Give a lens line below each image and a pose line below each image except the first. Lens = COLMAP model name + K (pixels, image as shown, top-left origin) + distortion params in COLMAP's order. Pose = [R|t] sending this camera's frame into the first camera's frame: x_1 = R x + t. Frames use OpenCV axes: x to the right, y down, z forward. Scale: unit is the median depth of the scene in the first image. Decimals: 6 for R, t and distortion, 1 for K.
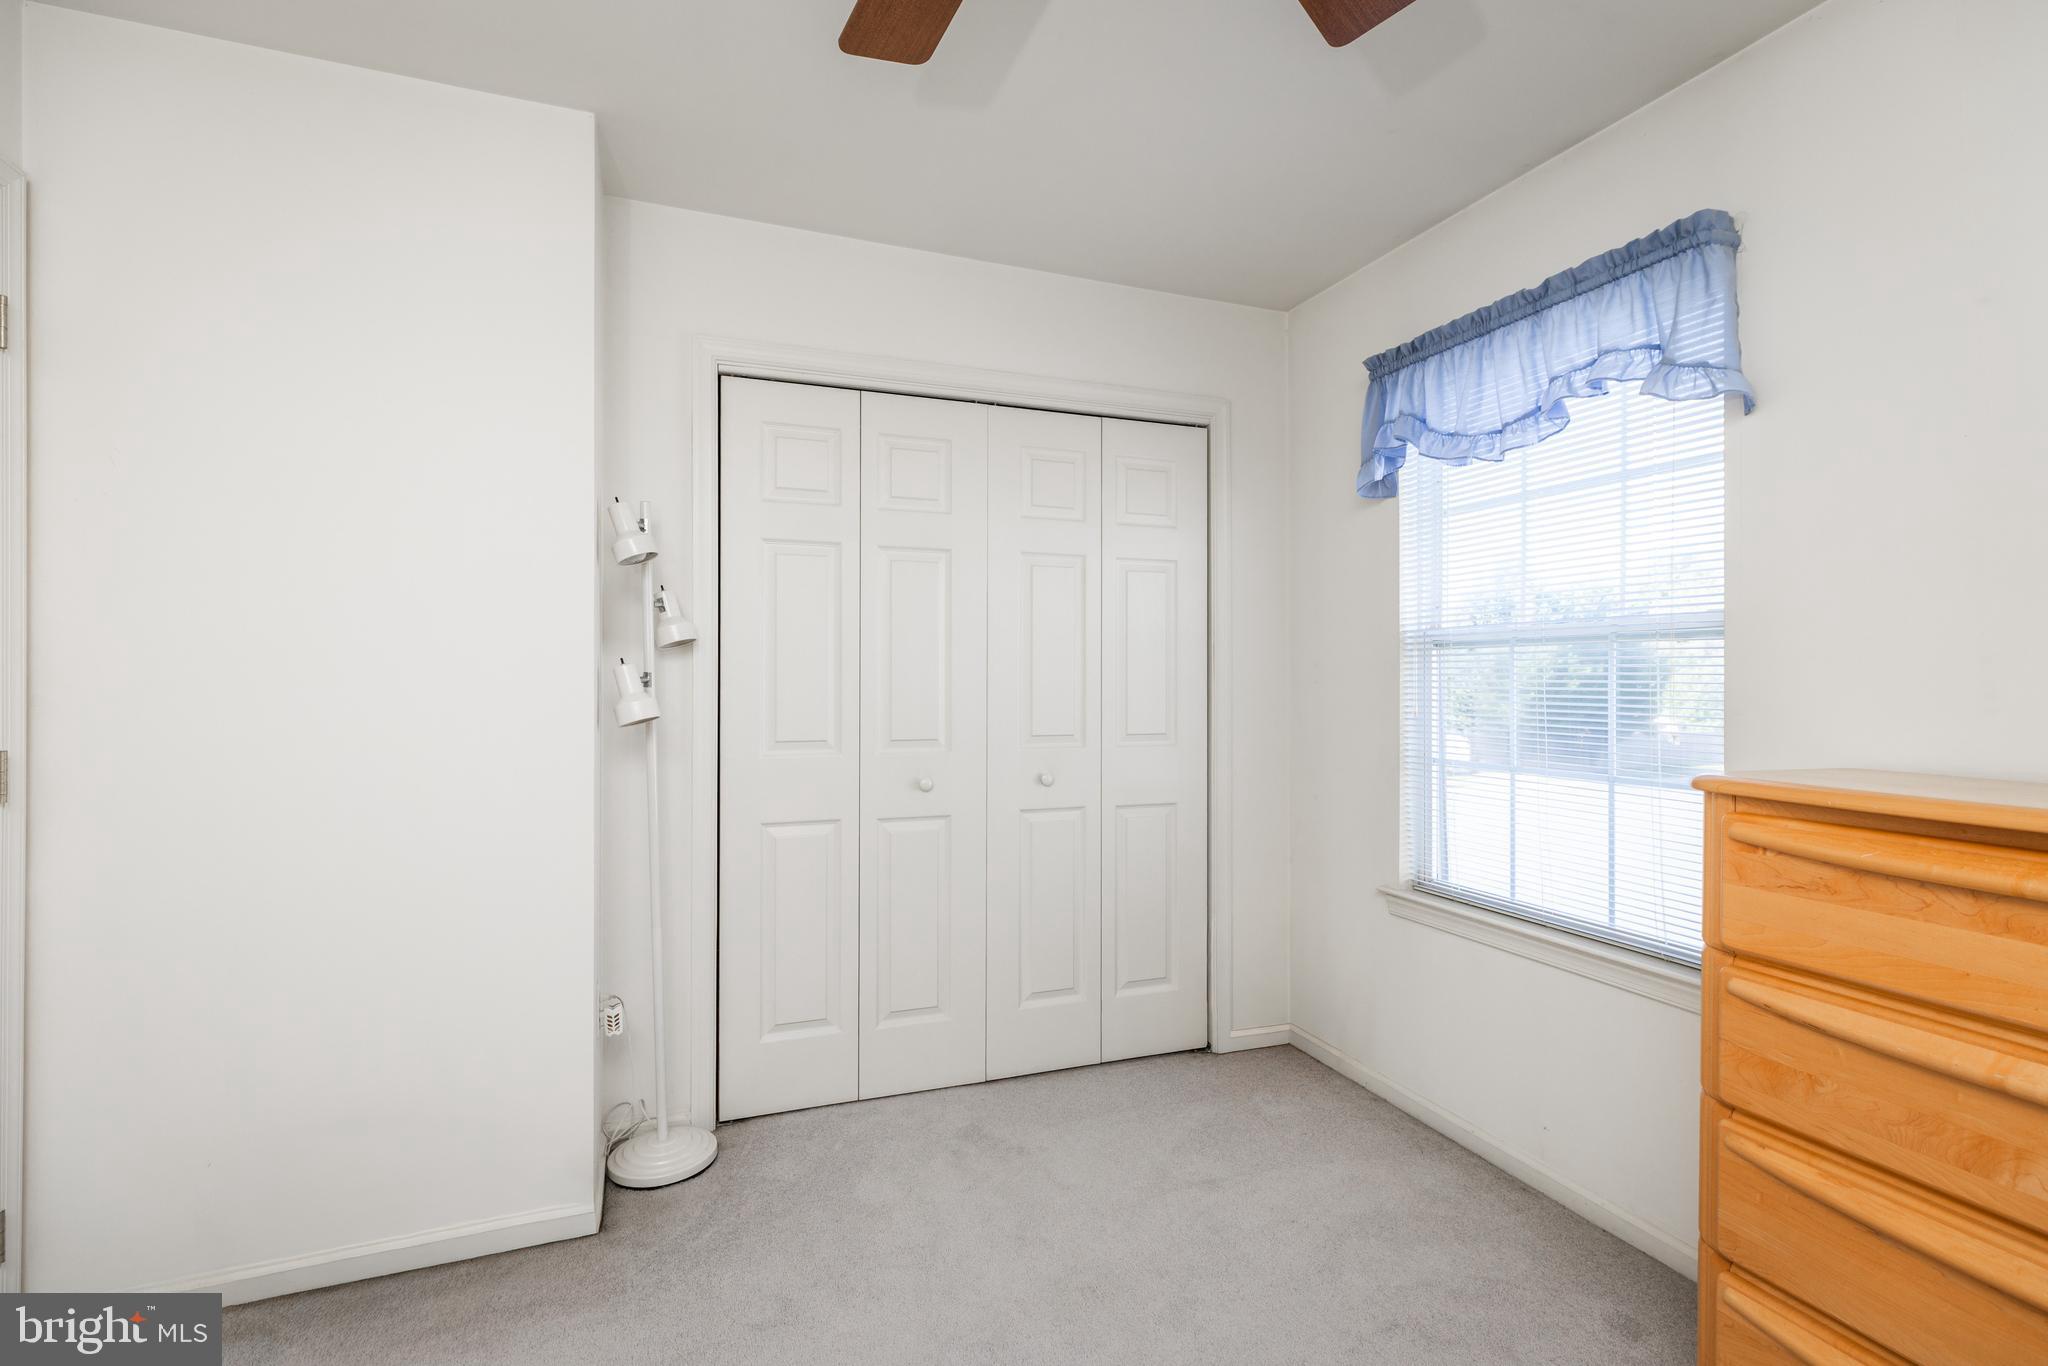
lens RADIAL K [[946.5, 0, 1024.0], [0, 946.5, 683.0], [0, 0, 1]] dist [0.001136, 0.000416]
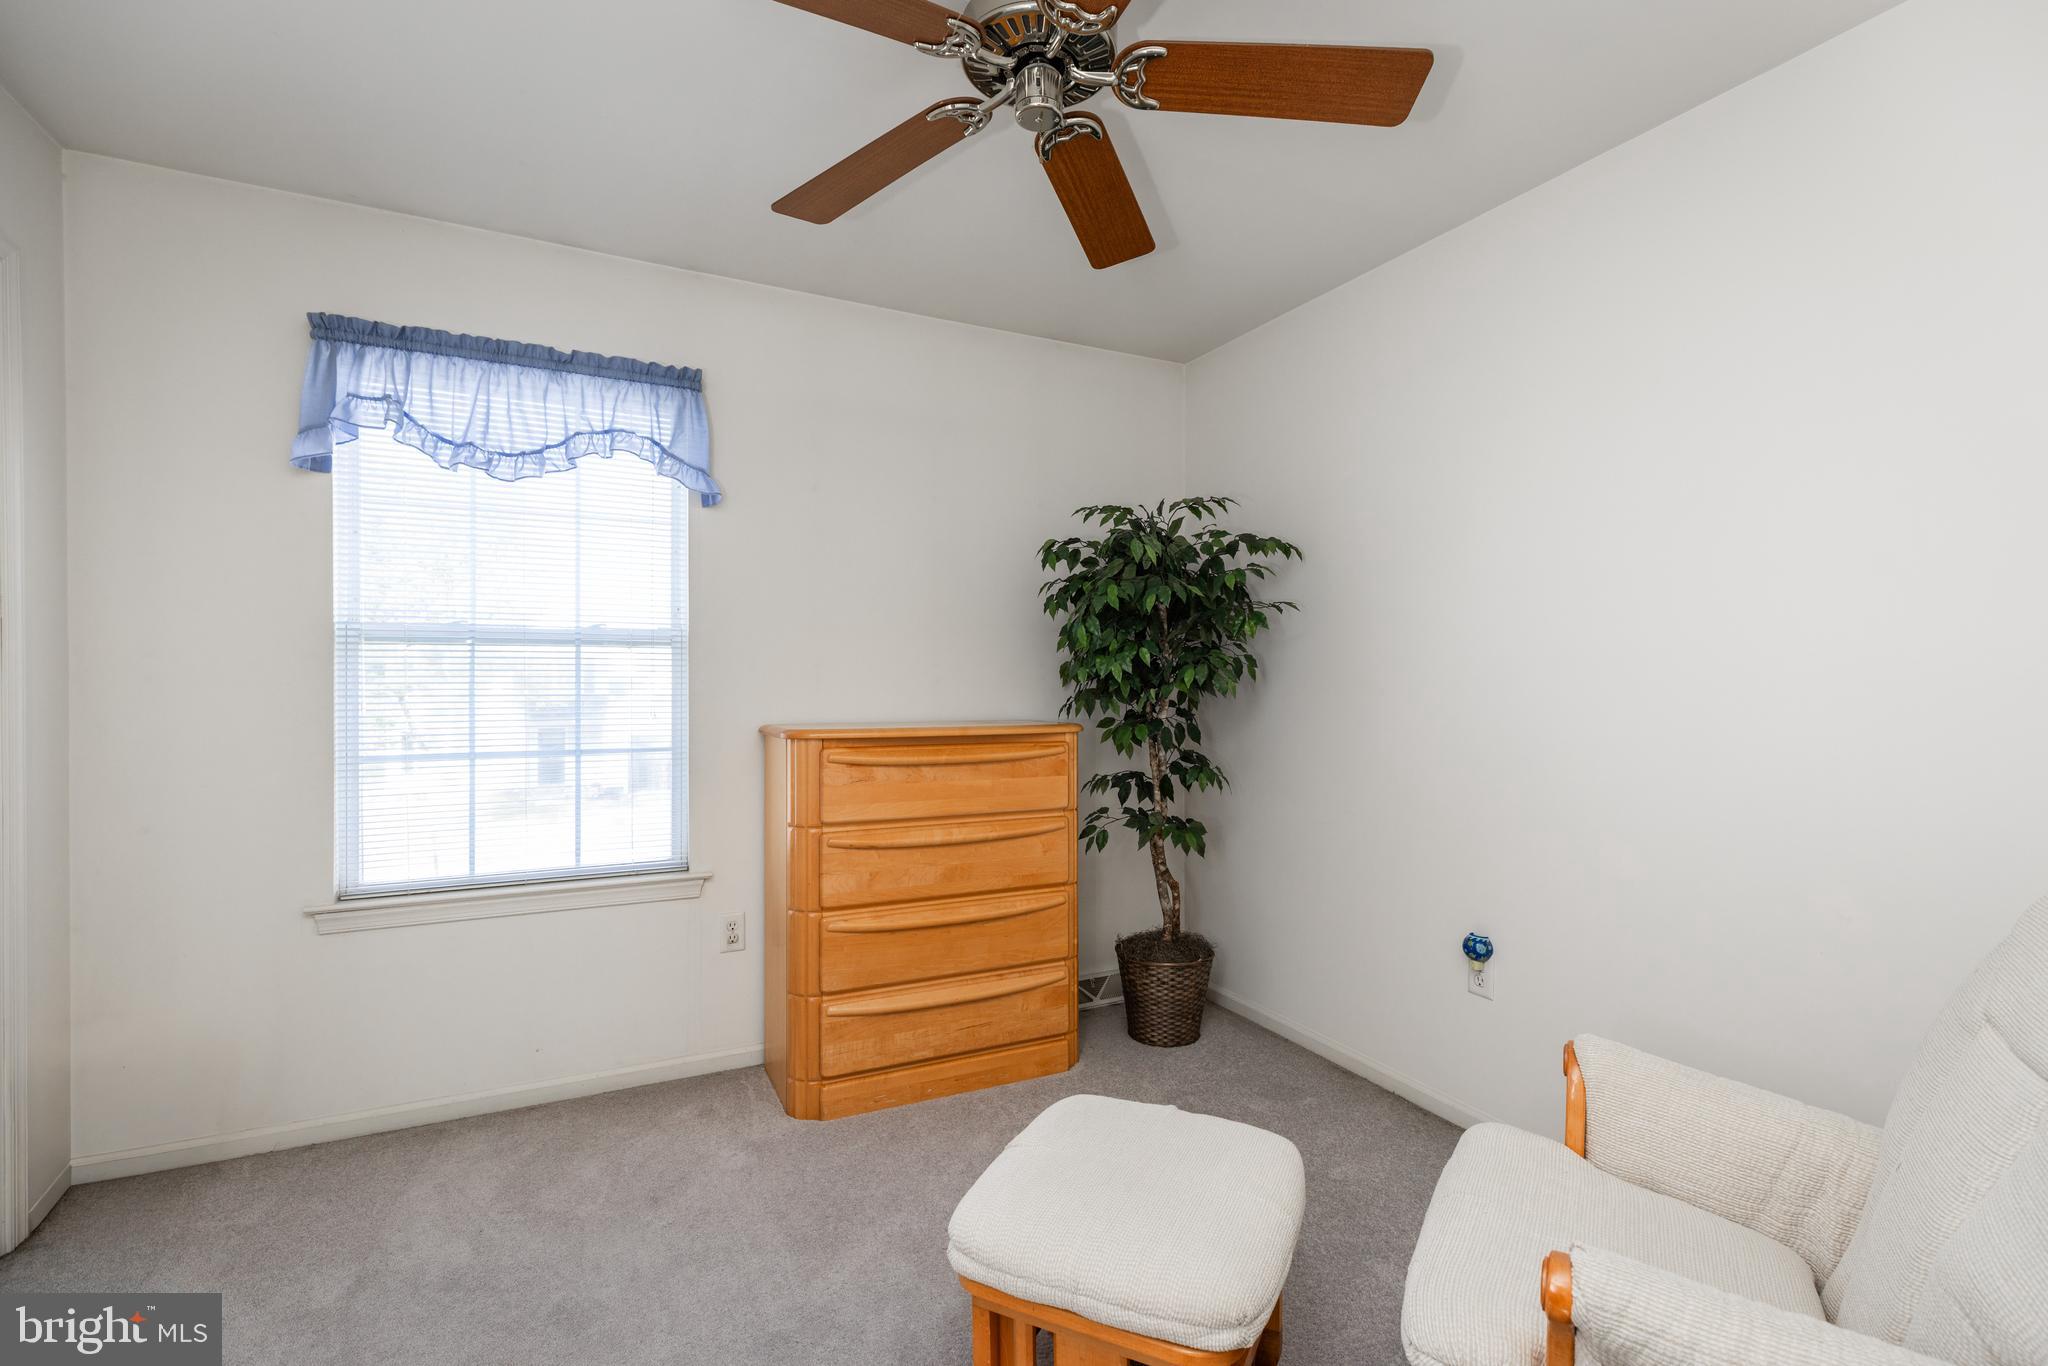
lens RADIAL K [[933.1, 0, 1043.2], [0, 933.1, 673.9], [0, 0, 1]] dist [0.000598, 0.001763]
pose [[-0.093247, 0.002218, 0.995641, -0.648490], [0.006129, 0.999980, -0.001653, 0.002380], [-0.995624, 0.005948, -0.093259, 0.456520]]
